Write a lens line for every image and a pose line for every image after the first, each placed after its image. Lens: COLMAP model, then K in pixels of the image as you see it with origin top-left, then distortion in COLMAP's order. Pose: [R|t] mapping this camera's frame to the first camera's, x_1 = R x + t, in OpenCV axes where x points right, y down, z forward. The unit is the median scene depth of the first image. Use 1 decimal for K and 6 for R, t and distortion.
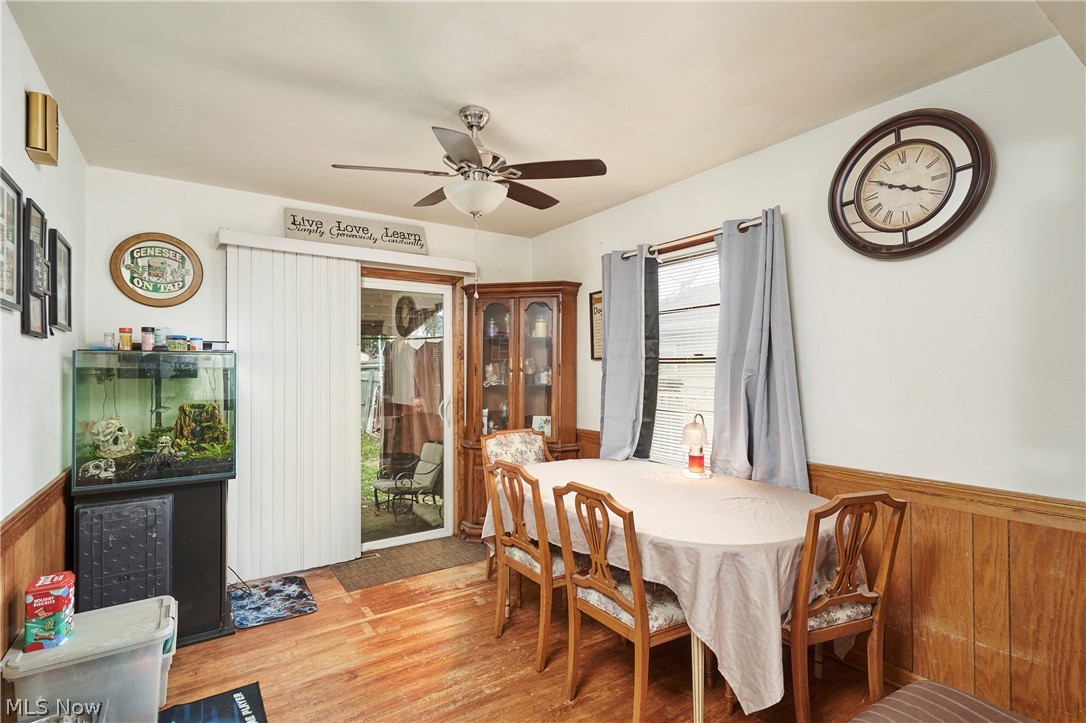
lens RADIAL K [[518.3, 0, 541.5], [0, 518.3, 362.0], [0, 0, 1]] dist [0.003223, 0.000490]
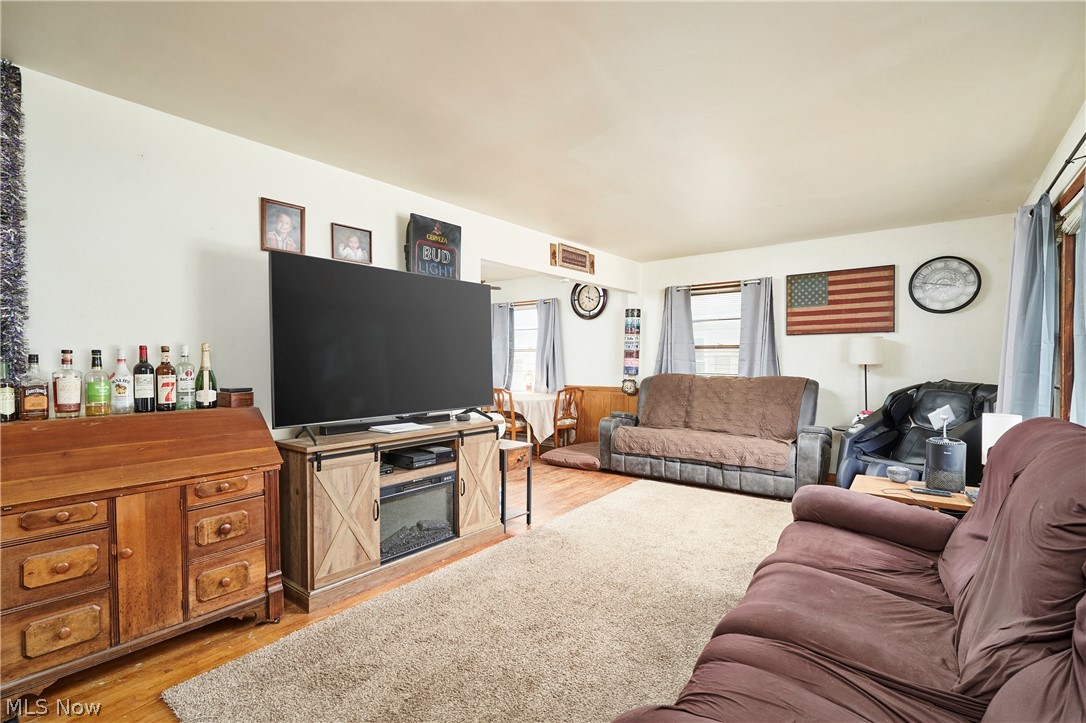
lens RADIAL K [[518.3, 0, 544.1], [0, 518.3, 360.9], [0, 0, 1]] dist [0.003223, 0.000490]
pose [[0.950859, -0.001977, 0.309618, -0.569615], [-0.003304, 0.999858, 0.016534, 0.007952], [-0.309606, -0.016744, 0.950717, -1.960577]]
